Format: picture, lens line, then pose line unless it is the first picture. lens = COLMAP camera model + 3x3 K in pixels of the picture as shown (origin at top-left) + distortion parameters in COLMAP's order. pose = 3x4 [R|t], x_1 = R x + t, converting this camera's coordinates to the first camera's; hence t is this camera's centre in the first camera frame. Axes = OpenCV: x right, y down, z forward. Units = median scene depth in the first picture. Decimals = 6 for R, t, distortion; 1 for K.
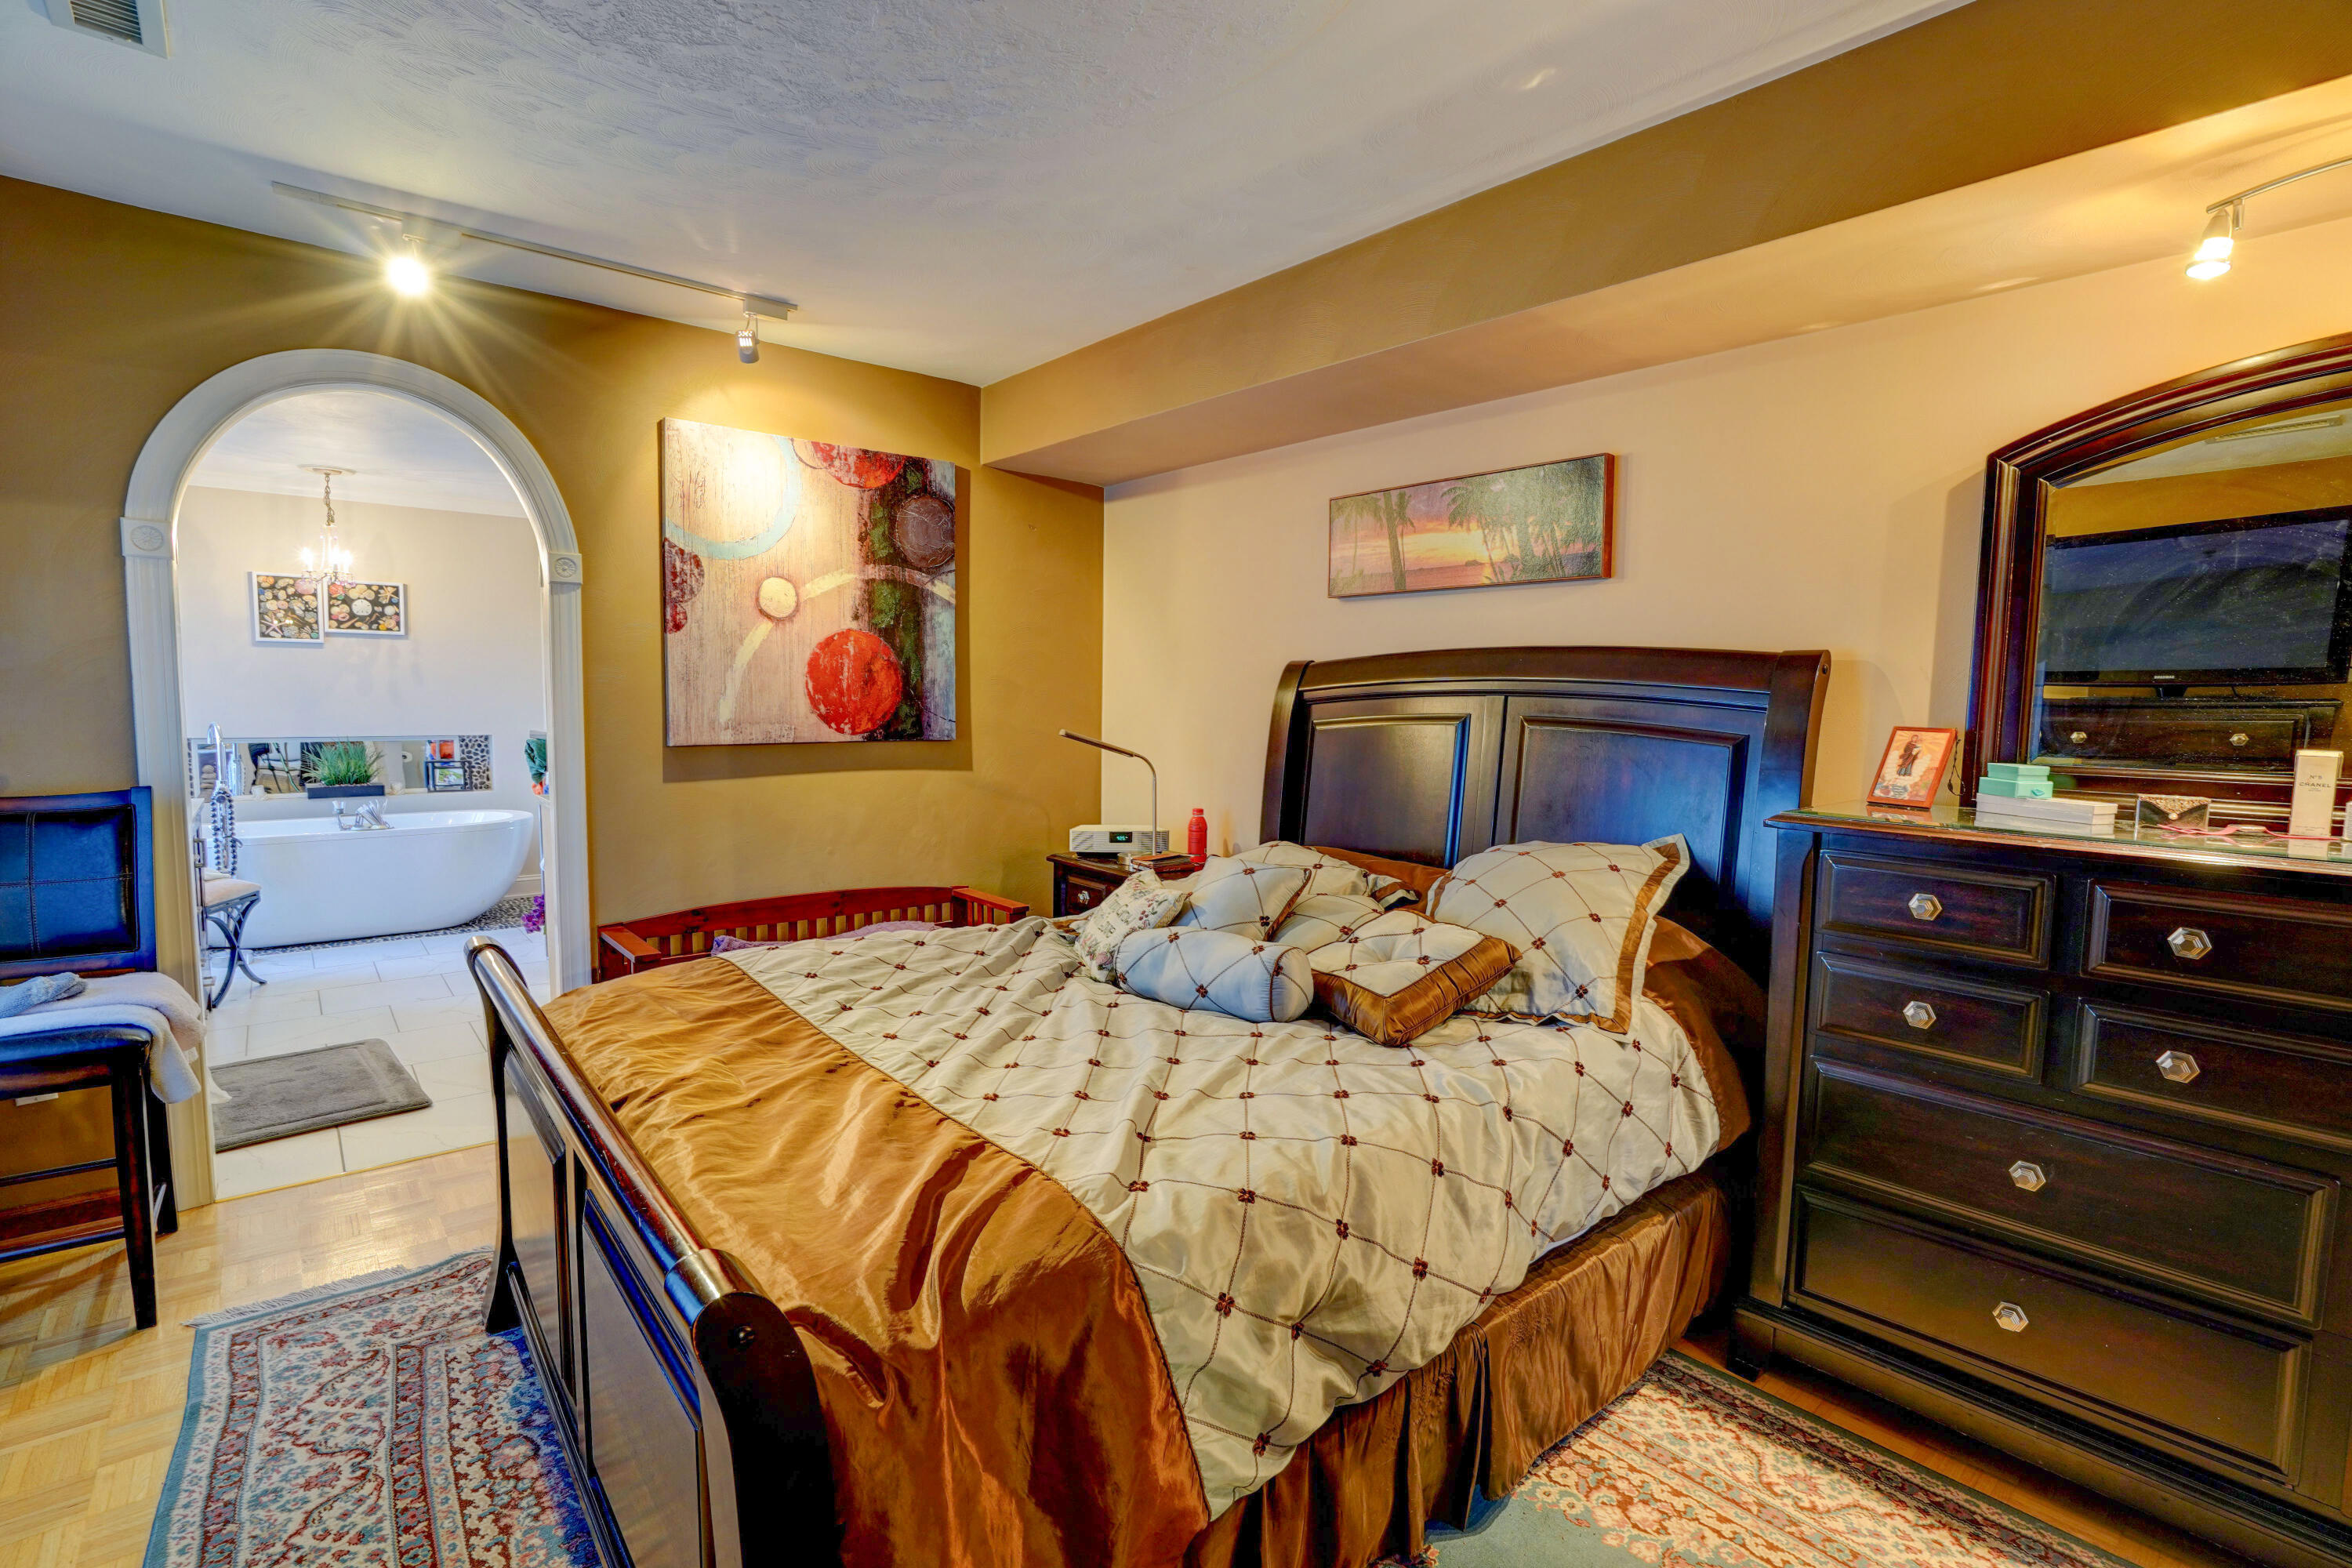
lens RADIAL K [[1087.7, 0, 1176.4], [0, 1087.7, 790.5], [0, 0, 1]] dist [-0.053448, 0.021007]
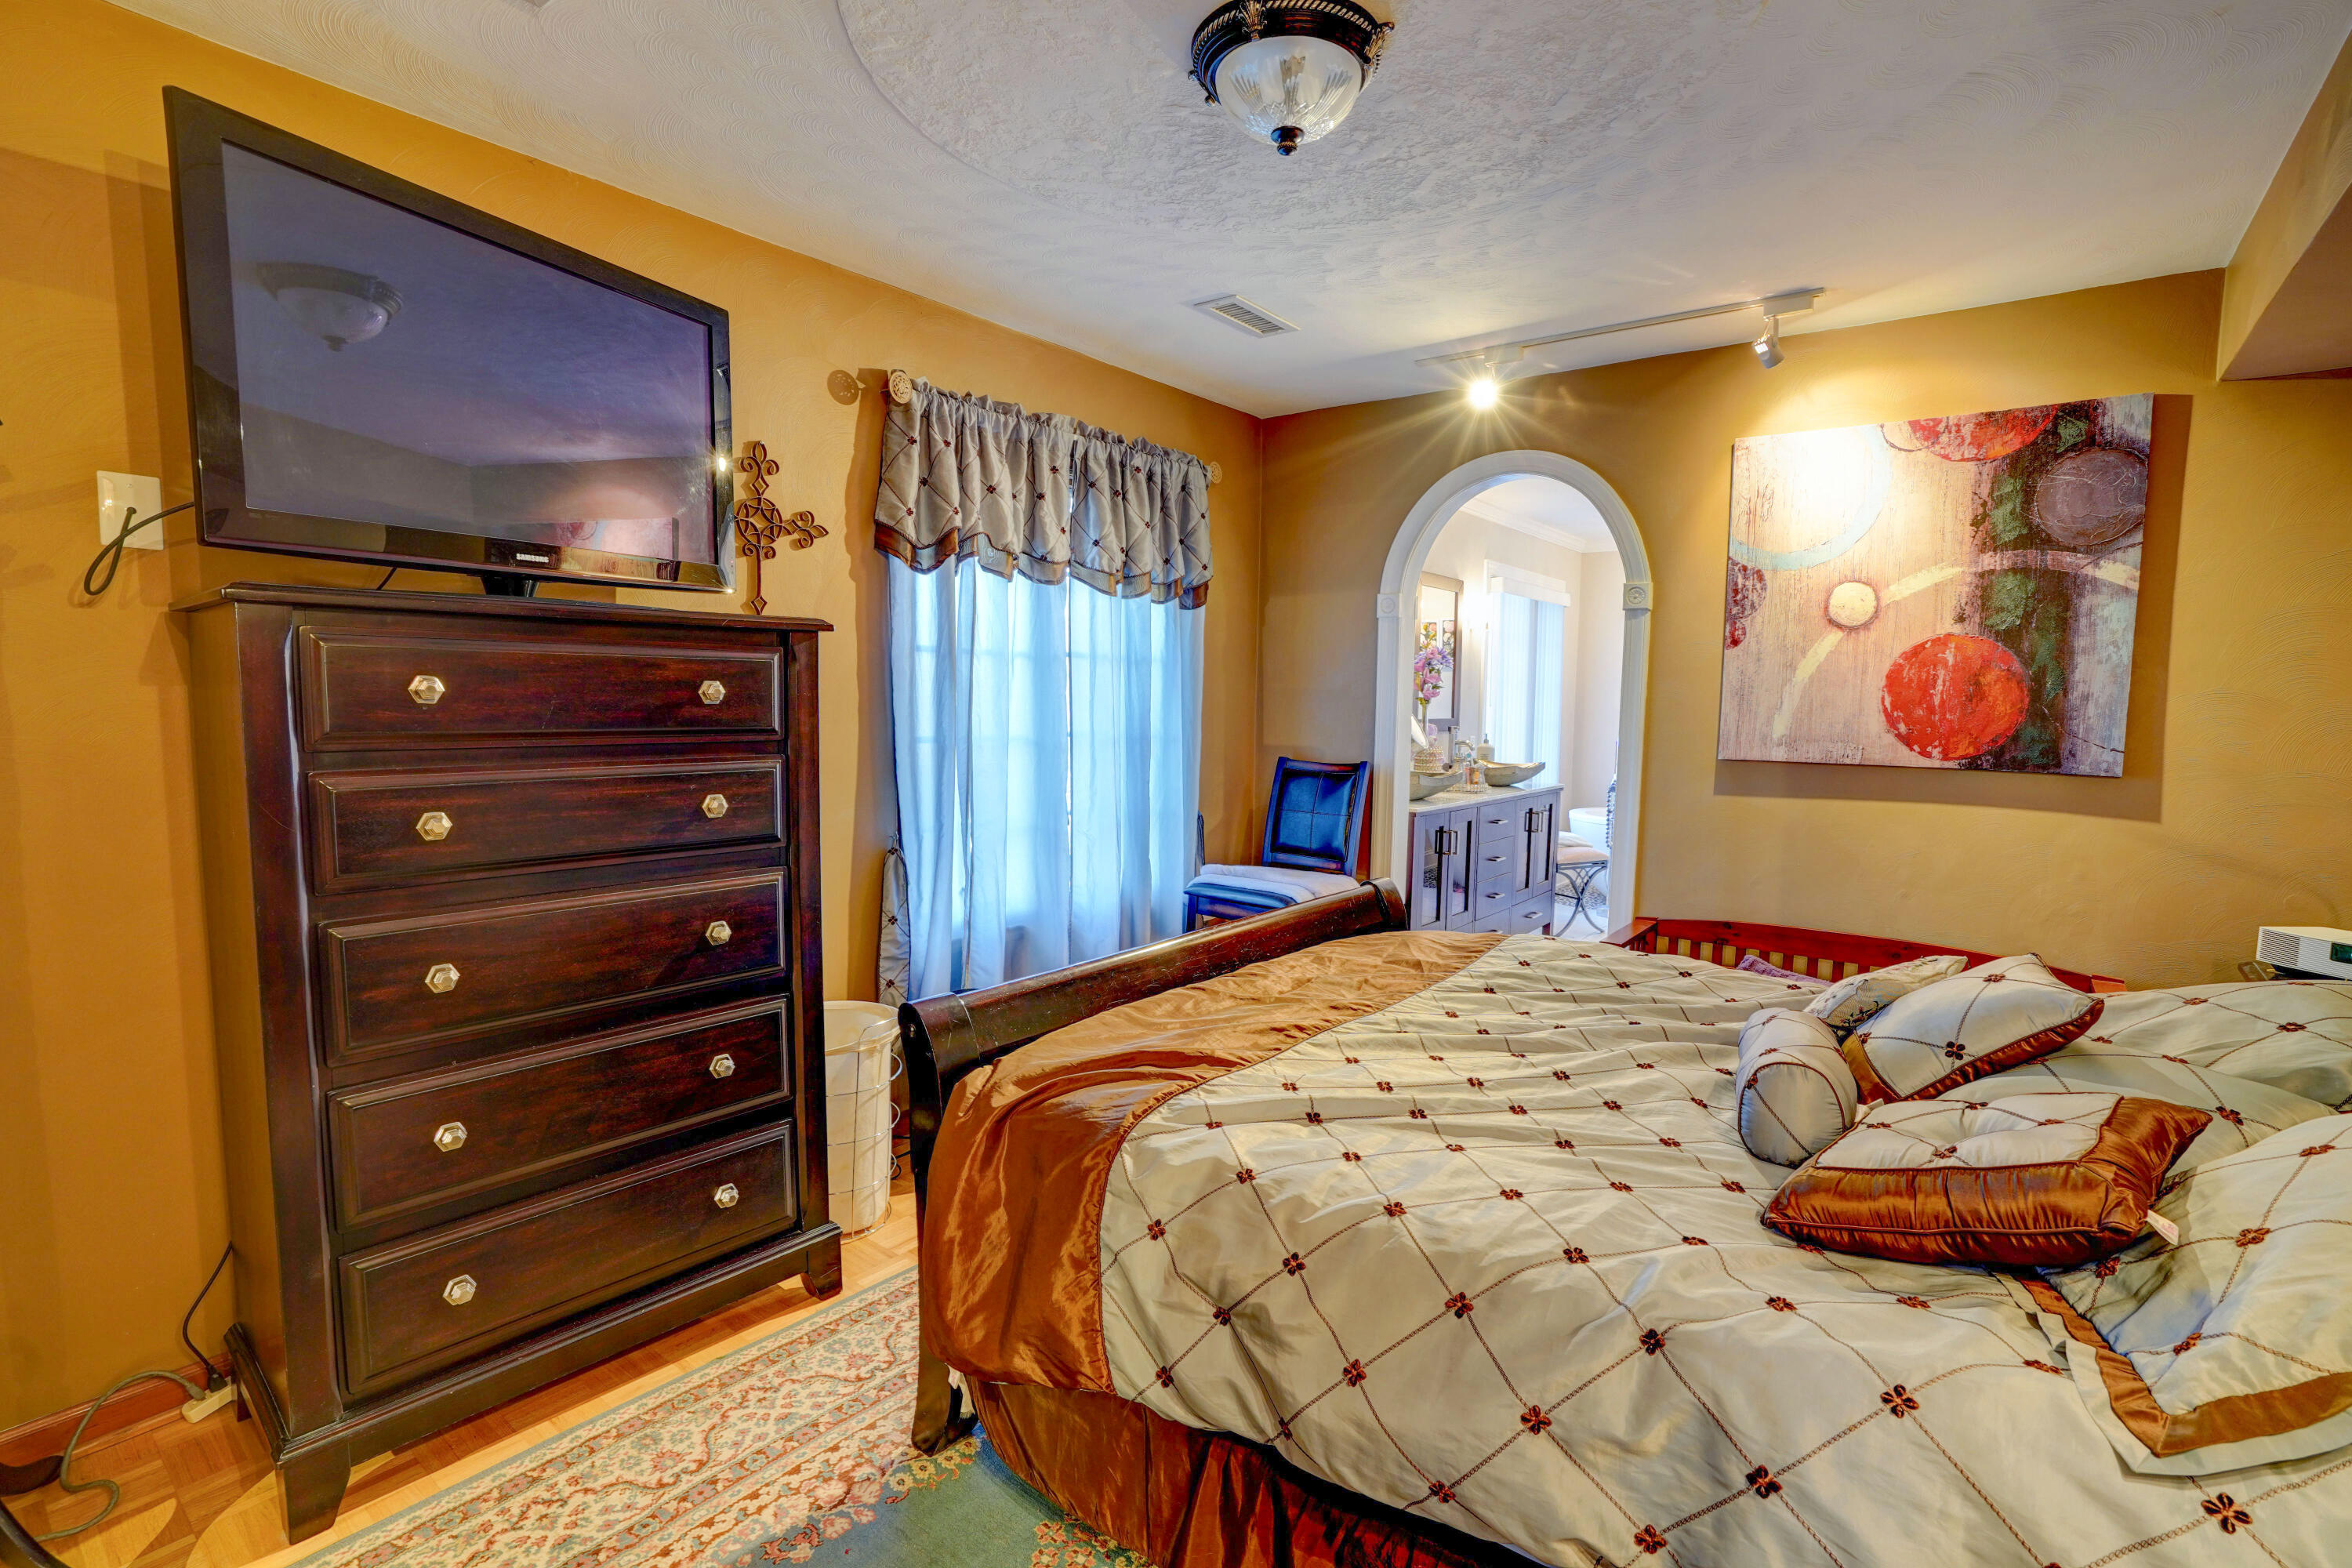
lens RADIAL K [[1087.7, 0, 1176.4], [0, 1087.7, 790.5], [0, 0, 1]] dist [-0.053448, 0.021007]
pose [[0.204379, 0.075750, -0.975957, 0.390191], [-0.098602, 0.993524, 0.056464, -0.016634], [0.973913, 0.084692, 0.210525, 0.258107]]
